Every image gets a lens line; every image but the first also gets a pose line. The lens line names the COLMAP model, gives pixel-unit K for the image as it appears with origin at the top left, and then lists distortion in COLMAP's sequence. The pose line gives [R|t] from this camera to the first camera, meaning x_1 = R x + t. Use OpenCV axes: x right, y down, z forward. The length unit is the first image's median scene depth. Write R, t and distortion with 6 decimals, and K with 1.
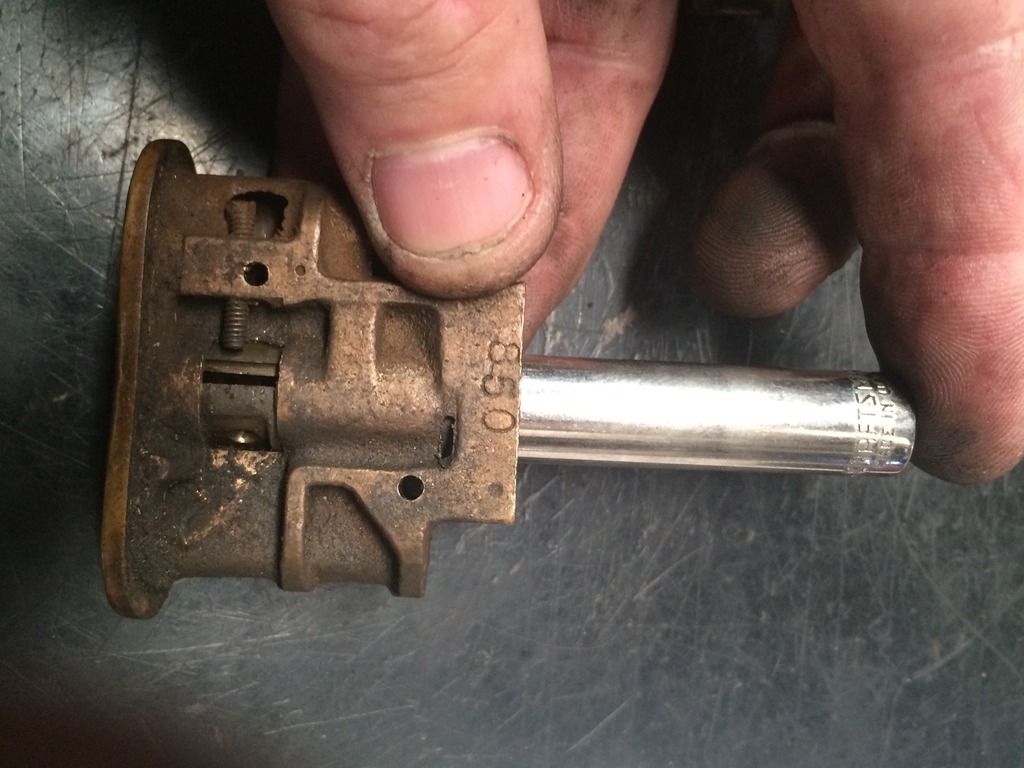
lens RADIAL K [[1078.4, 0, 512.0], [0, 1078.4, 384.0], [0, 0, 1]] dist [0.015752, -0.093991]
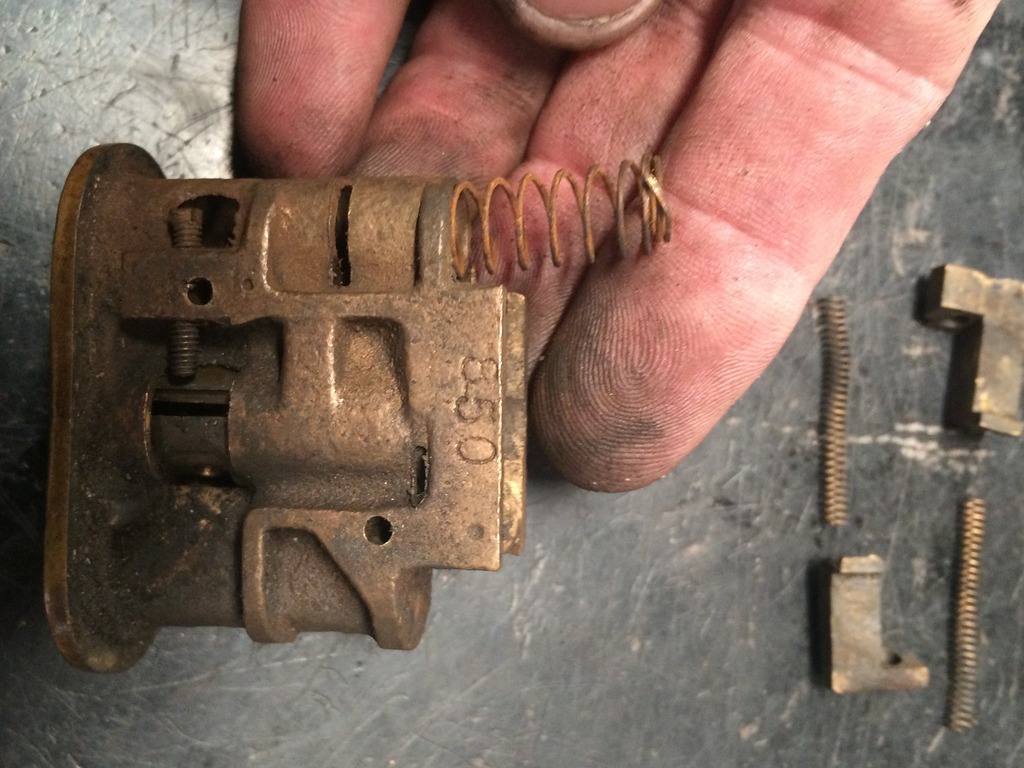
lens RADIAL K [[1078.4, 0, 512.0], [0, 1078.4, 384.0], [0, 0, 1]] dist [0.015752, -0.093991]
pose [[0.985567, -0.034904, -0.165650, 0.157502], [0.040731, 0.998660, 0.031914, -0.043950], [0.164314, -0.038200, 0.985668, 0.168696]]
